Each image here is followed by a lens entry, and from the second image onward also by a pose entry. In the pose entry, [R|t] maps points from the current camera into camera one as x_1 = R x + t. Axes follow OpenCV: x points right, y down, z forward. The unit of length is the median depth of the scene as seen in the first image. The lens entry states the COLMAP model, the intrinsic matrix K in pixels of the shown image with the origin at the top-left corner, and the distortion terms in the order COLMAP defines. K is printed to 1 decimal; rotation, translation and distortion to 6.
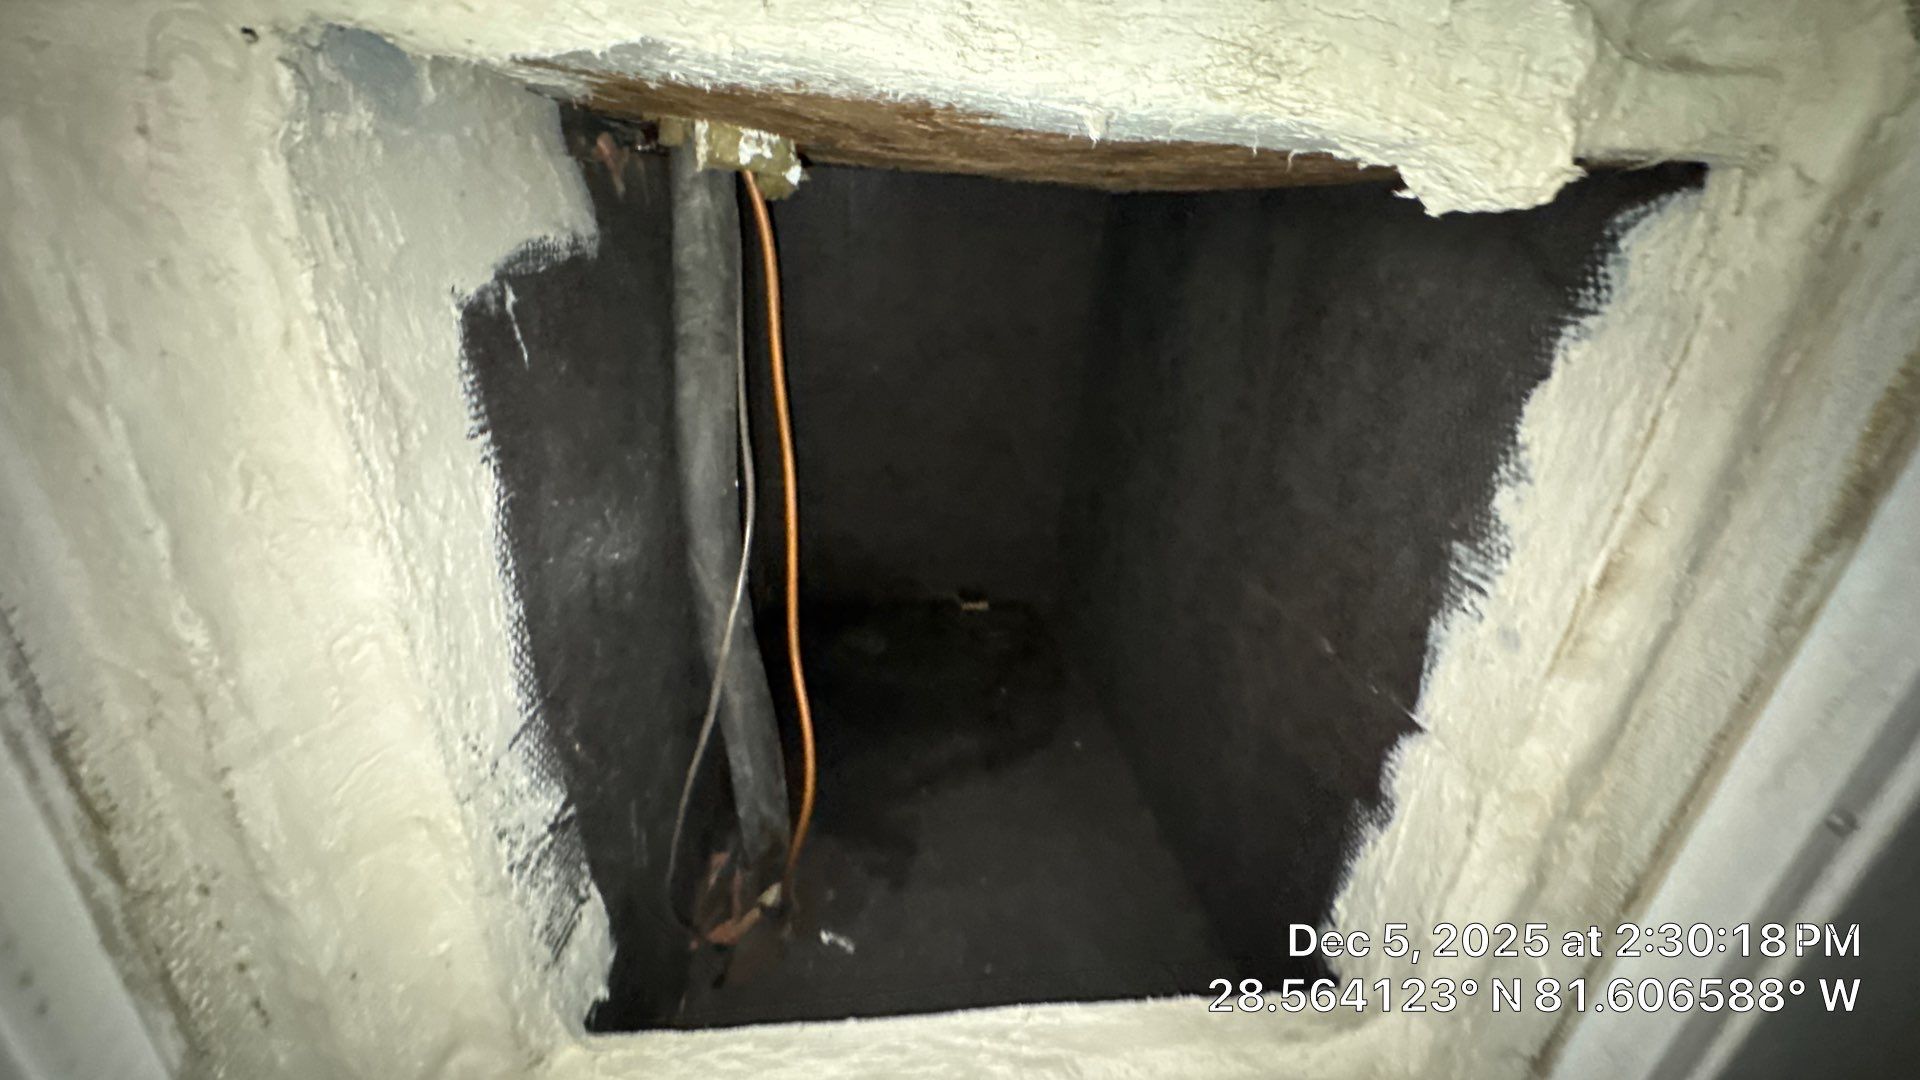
lens RADIAL K [[766.1, 0, 957.3], [0, 766.1, 541.2], [0, 0, 1]] dist [-0.004304, 0.000518]
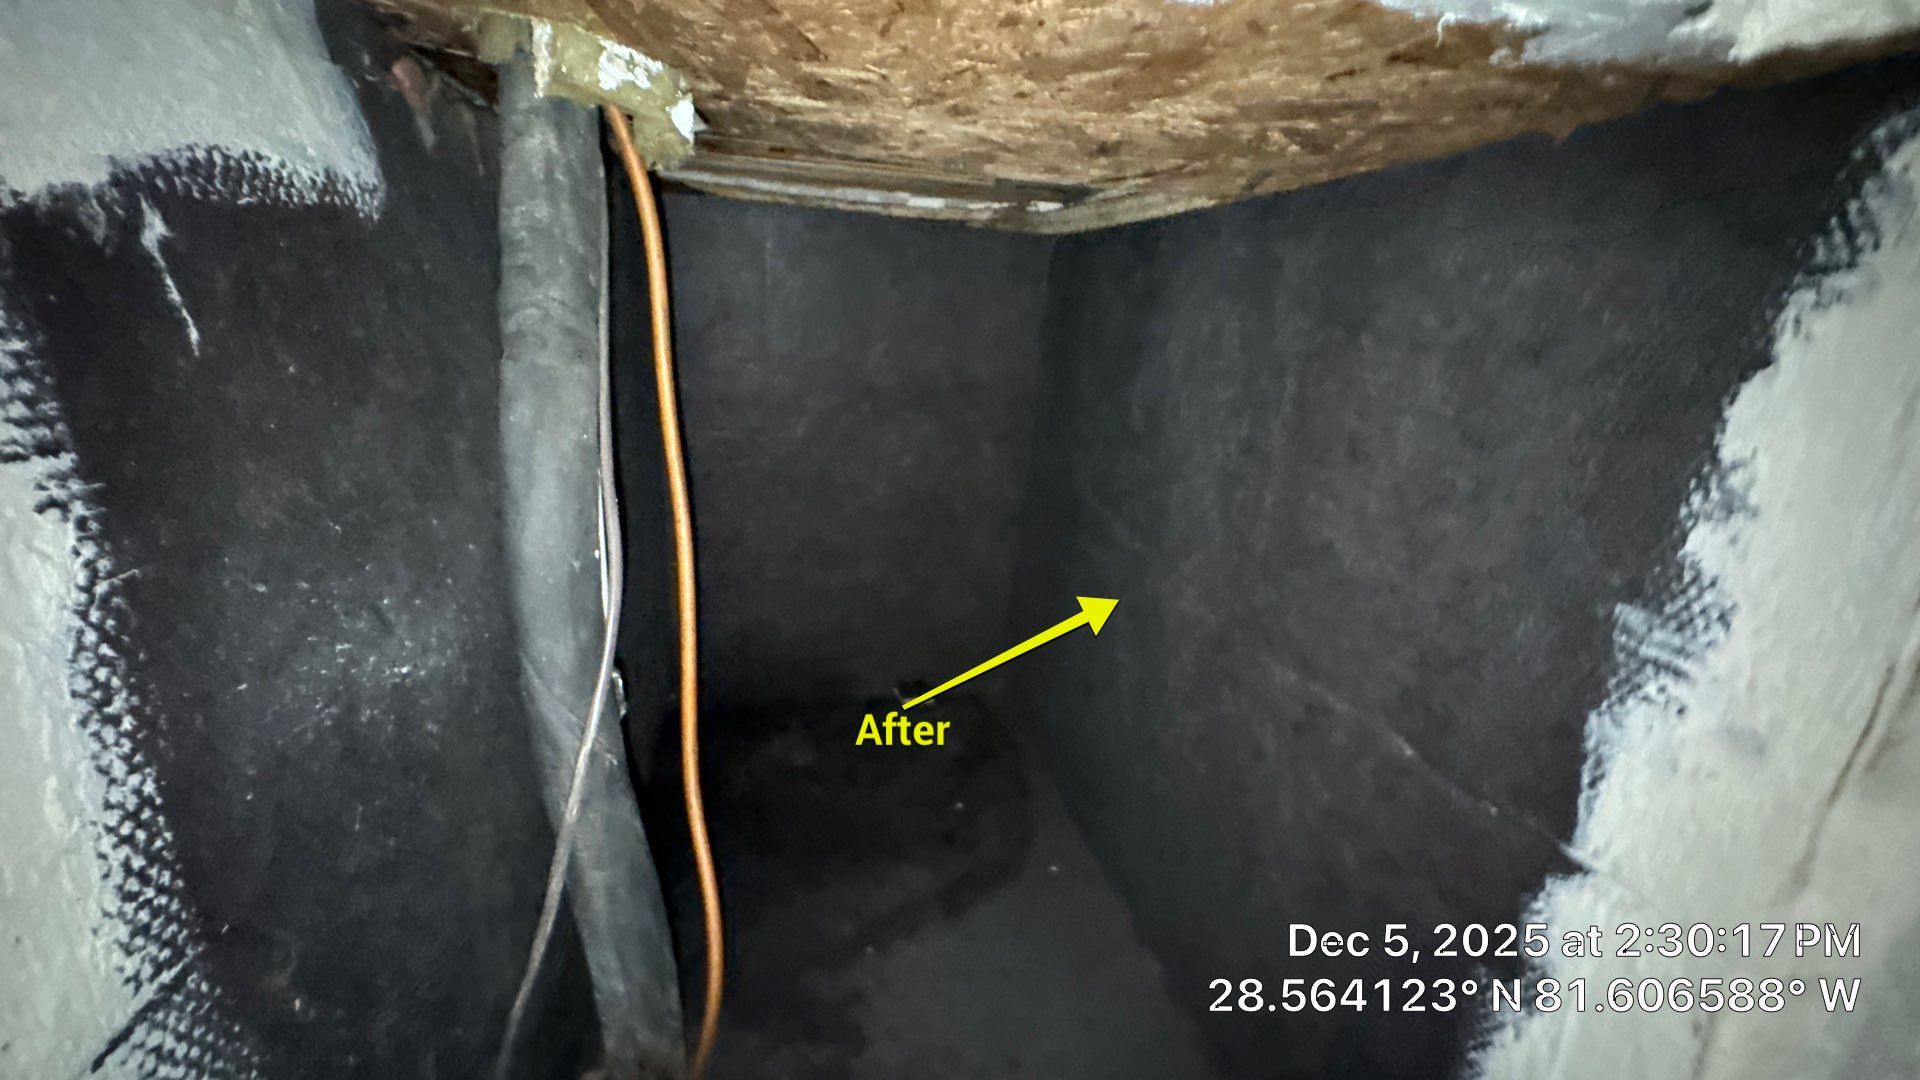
lens RADIAL K [[766.1, 0, 957.5], [0, 766.1, 542.6], [0, 0, 1]] dist [-0.004304, 0.000518]
pose [[0.994706, -0.025053, 0.099658, -0.046595], [0.035515, 0.993876, -0.104637, -0.003937], [-0.096427, 0.107622, 0.989505, 0.359142]]
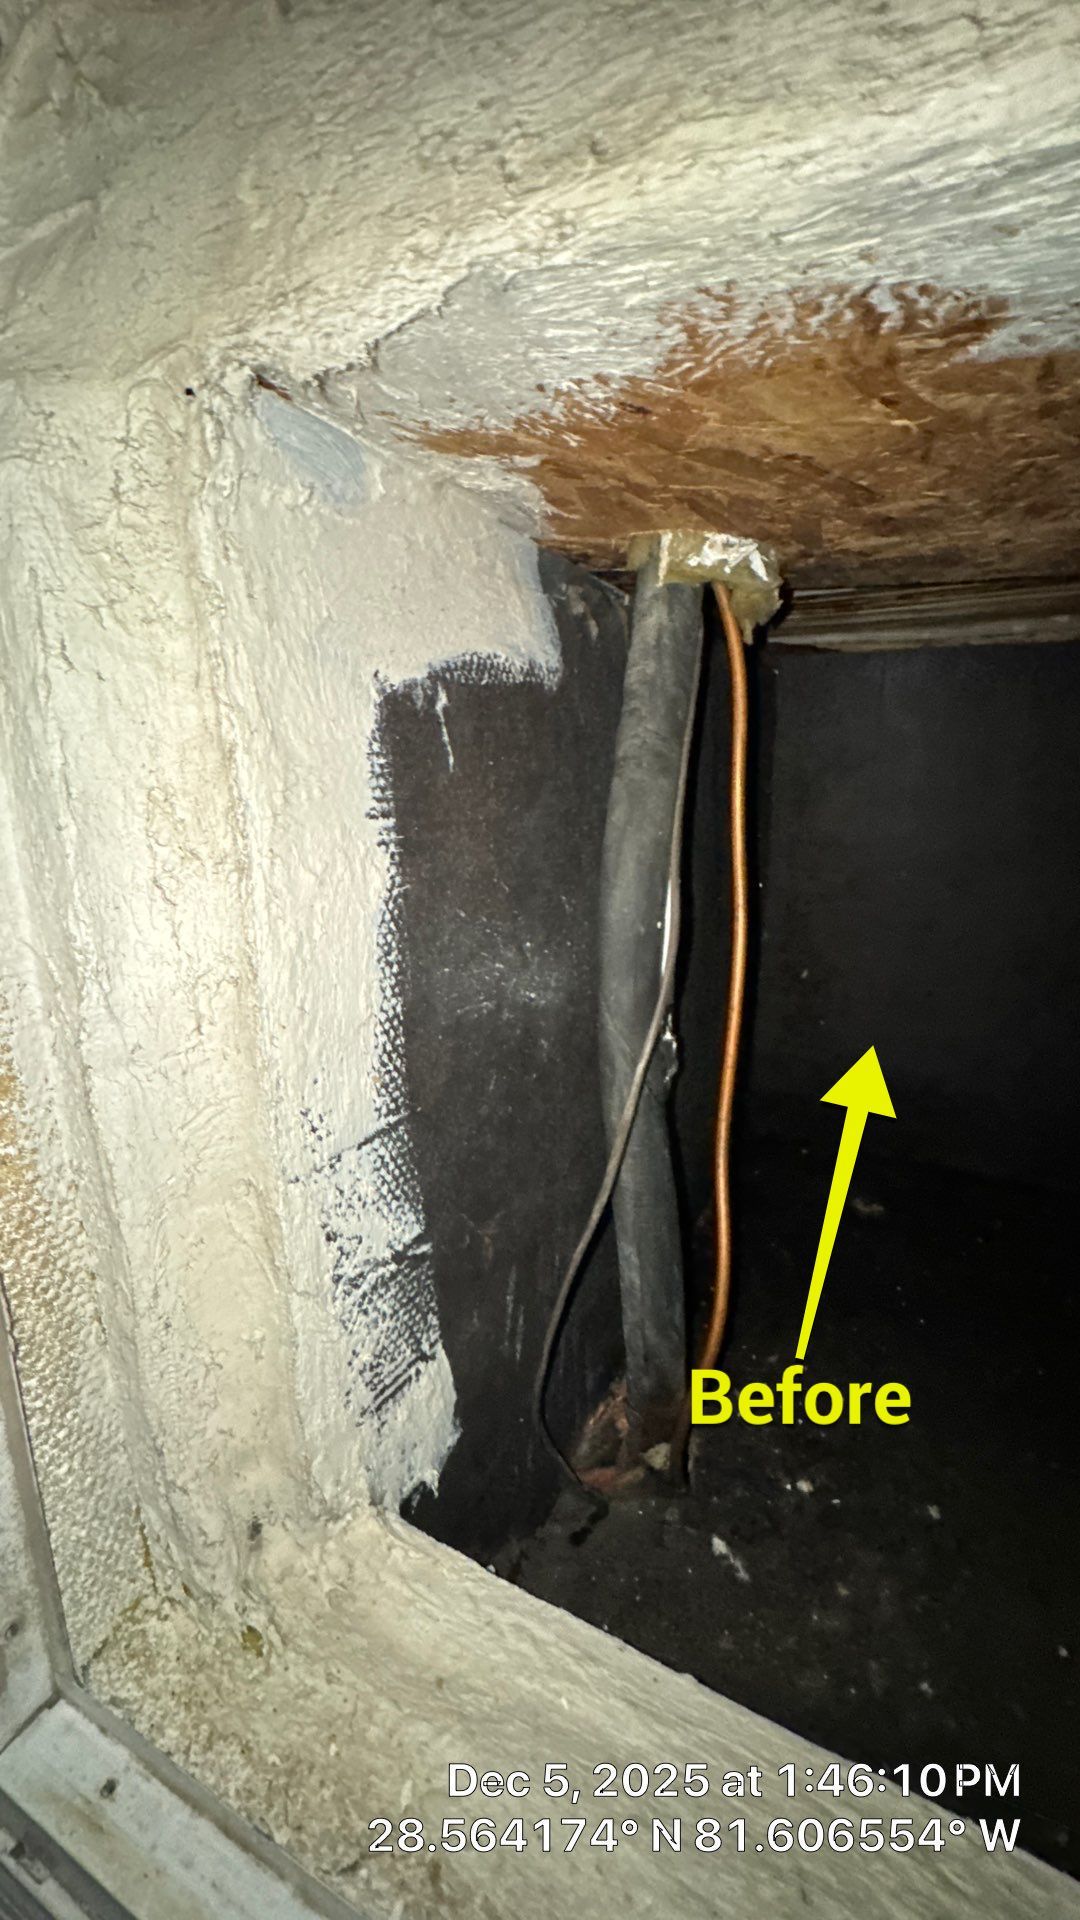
lens RADIAL K [[766.1, 0, 541.5], [0, 766.1, 959.3], [0, 0, 1]] dist [-0.004304, 0.000518]
pose [[0.830276, 0.070837, -0.552833, 0.101033], [-0.165764, 0.978391, -0.123588, 0.109950], [0.532132, 0.194251, 0.824076, 0.261853]]
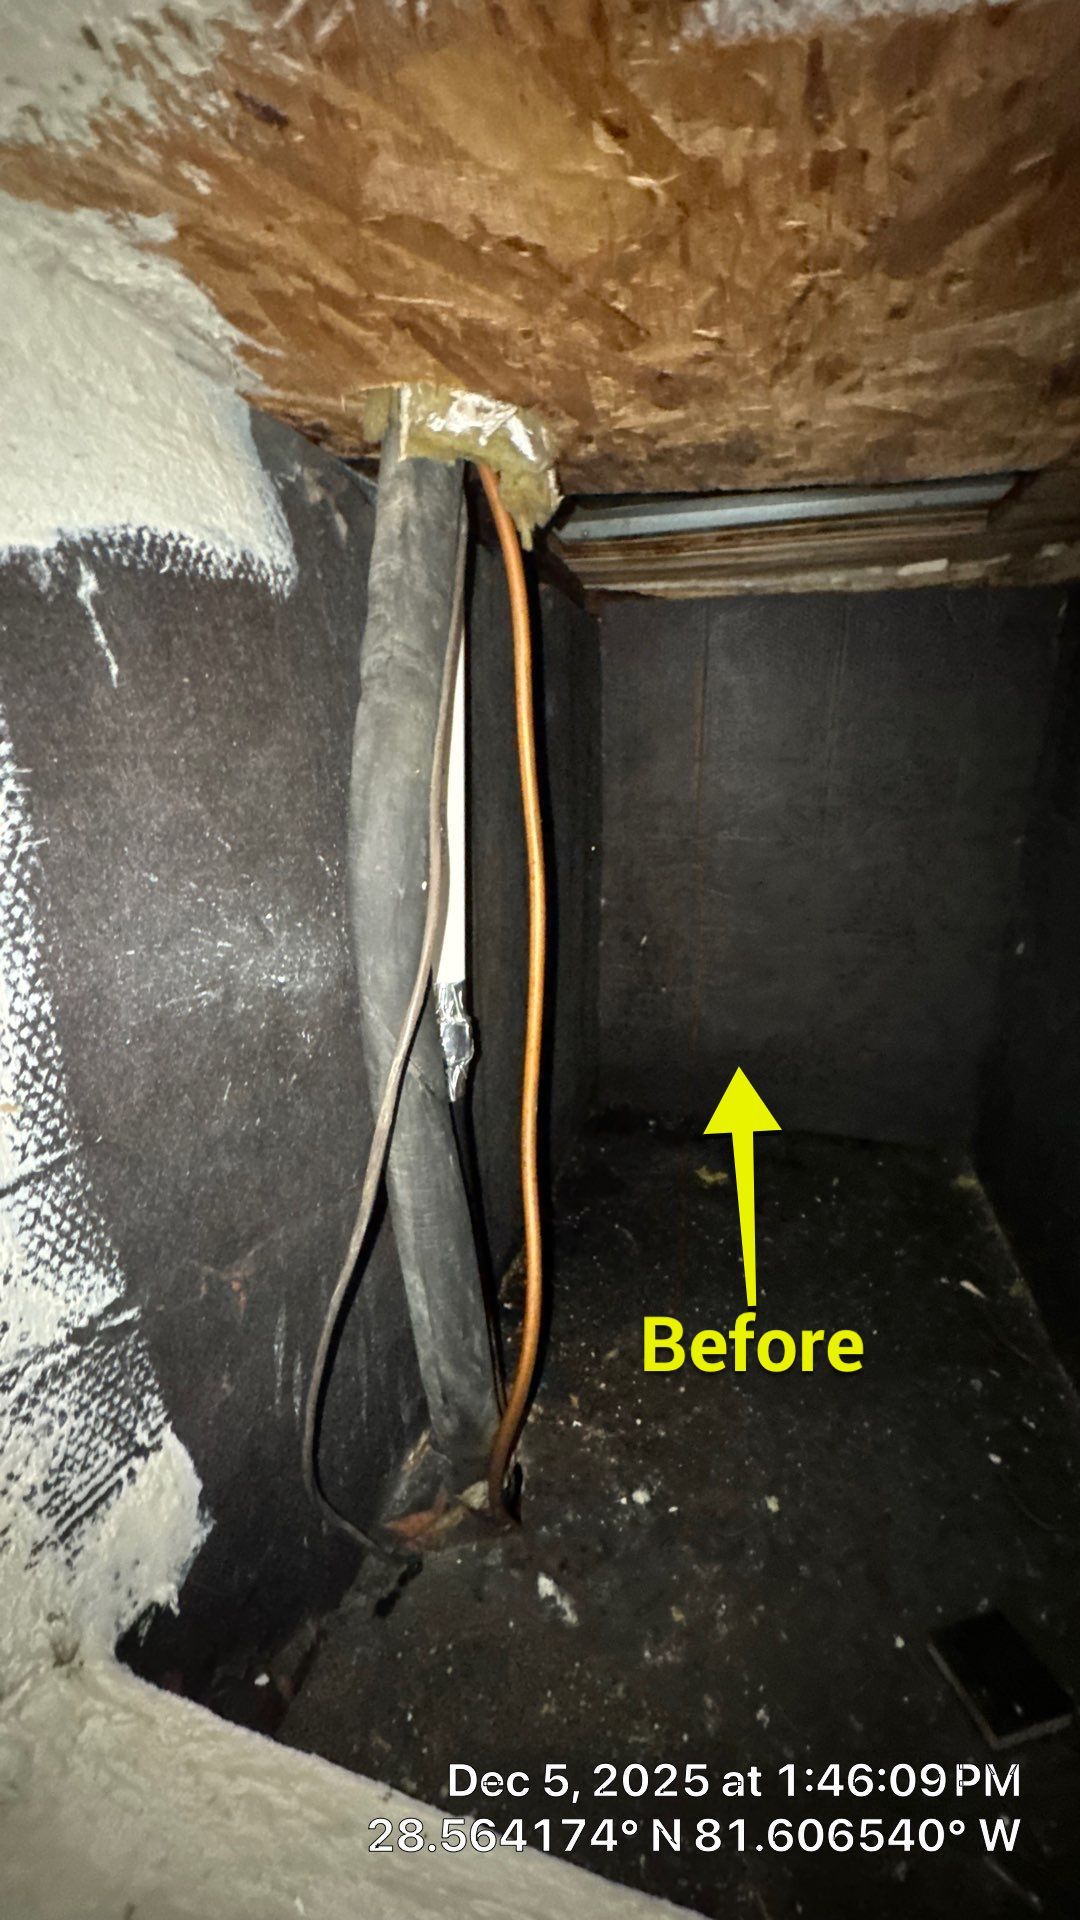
lens RADIAL K [[766.1, 0, 541.5], [0, 766.1, 960.3], [0, 0, 1]] dist [-0.004304, 0.000518]
pose [[0.912924, 0.045434, -0.405593, 0.122233], [-0.100327, 0.988273, -0.115115, 0.076030], [0.395606, 0.145784, 0.906776, 0.487839]]
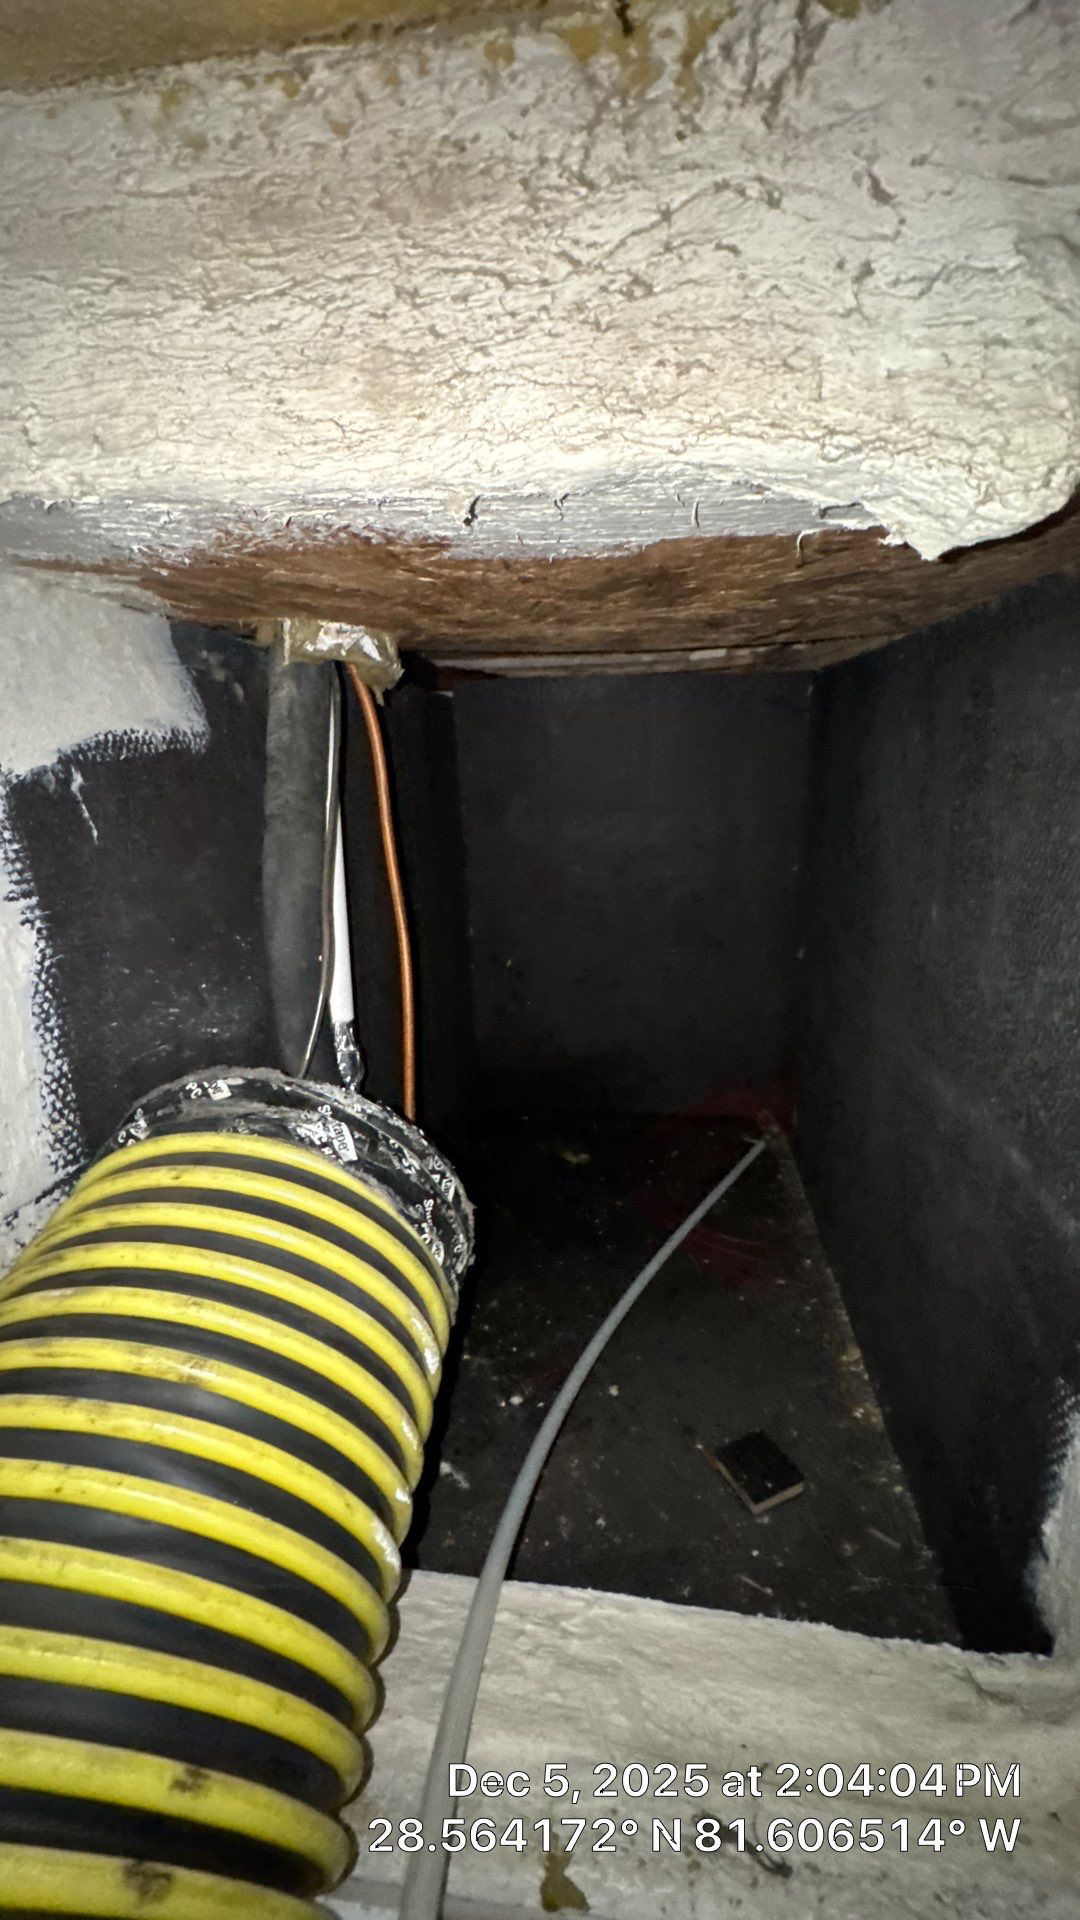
lens RADIAL K [[766.1, 0, 540.7], [0, 766.1, 959.5], [0, 0, 1]] dist [-0.004304, 0.000518]
pose [[0.961683, -0.016690, -0.273656, 0.316955], [-0.020523, 0.990963, -0.132560, 0.063504], [0.273396, 0.133097, 0.952649, 0.145022]]
